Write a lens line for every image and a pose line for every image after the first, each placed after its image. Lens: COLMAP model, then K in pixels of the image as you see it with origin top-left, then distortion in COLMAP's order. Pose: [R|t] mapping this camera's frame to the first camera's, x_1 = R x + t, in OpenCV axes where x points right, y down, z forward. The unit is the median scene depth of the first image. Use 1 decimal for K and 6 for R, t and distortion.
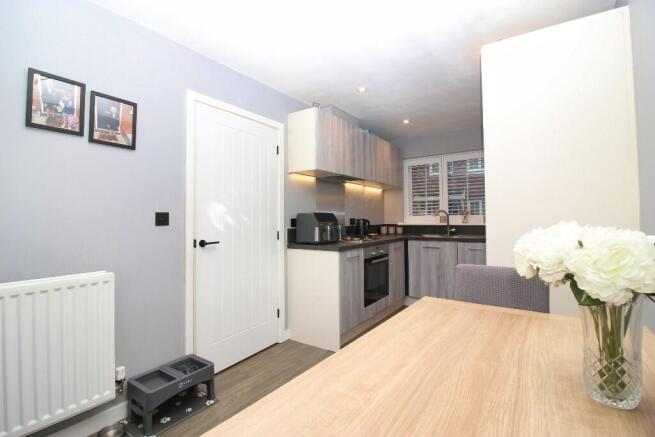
lens RADIAL K [[305.4, 0, 324.2], [0, 305.4, 209.6], [0, 0, 1]] dist [-0.003371, -0.001278]
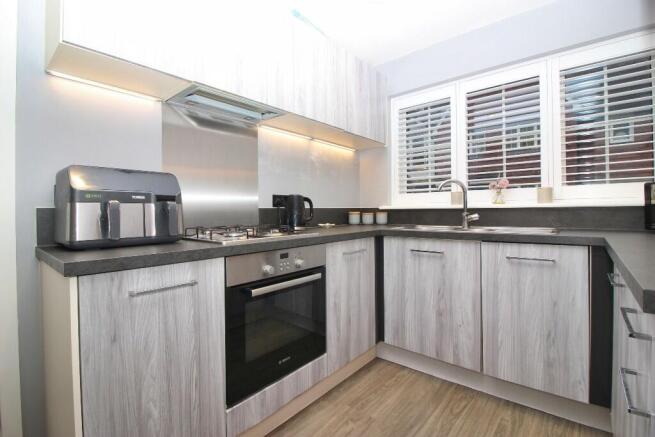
lens RADIAL K [[305.4, 0, 324.2], [0, 305.4, 209.6], [0, 0, 1]] dist [-0.003371, -0.001278]
pose [[0.995571, -0.000130, -0.094009, 0.218445], [0.002972, 0.999543, 0.030092, 0.038015], [0.093962, -0.030238, 0.995116, 0.464867]]
